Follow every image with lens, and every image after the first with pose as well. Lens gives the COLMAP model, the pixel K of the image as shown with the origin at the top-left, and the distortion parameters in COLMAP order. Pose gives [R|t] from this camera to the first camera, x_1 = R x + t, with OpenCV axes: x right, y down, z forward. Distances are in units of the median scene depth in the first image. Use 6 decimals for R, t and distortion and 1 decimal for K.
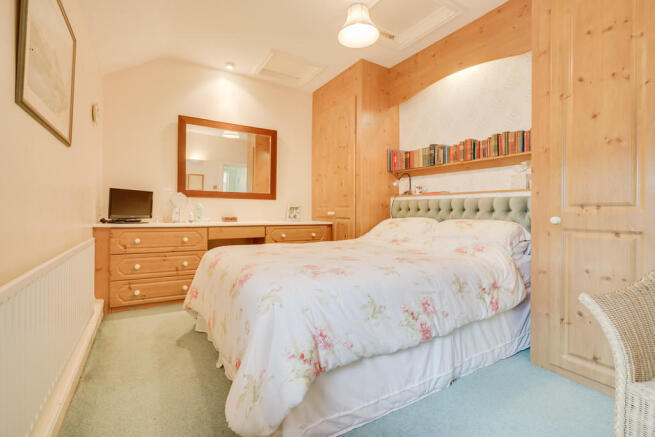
lens RADIAL K [[308.1, 0, 327.2], [0, 308.1, 209.1], [0, 0, 1]] dist [0.000005, 0.000204]
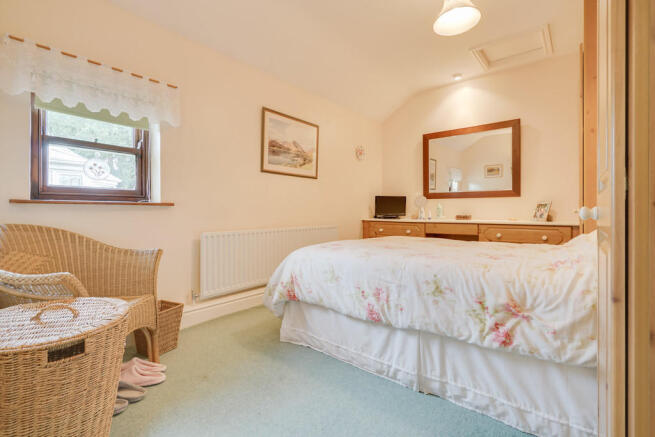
lens RADIAL K [[308.1, 0, 327.3], [0, 308.1, 215.2], [0, 0, 1]] dist [0.000005, 0.000204]
pose [[0.295517, -0.002087, -0.955335, 0.647962], [0.010259, 0.999947, 0.000989, 0.022020], [0.955283, -0.010093, 0.295522, 0.253629]]
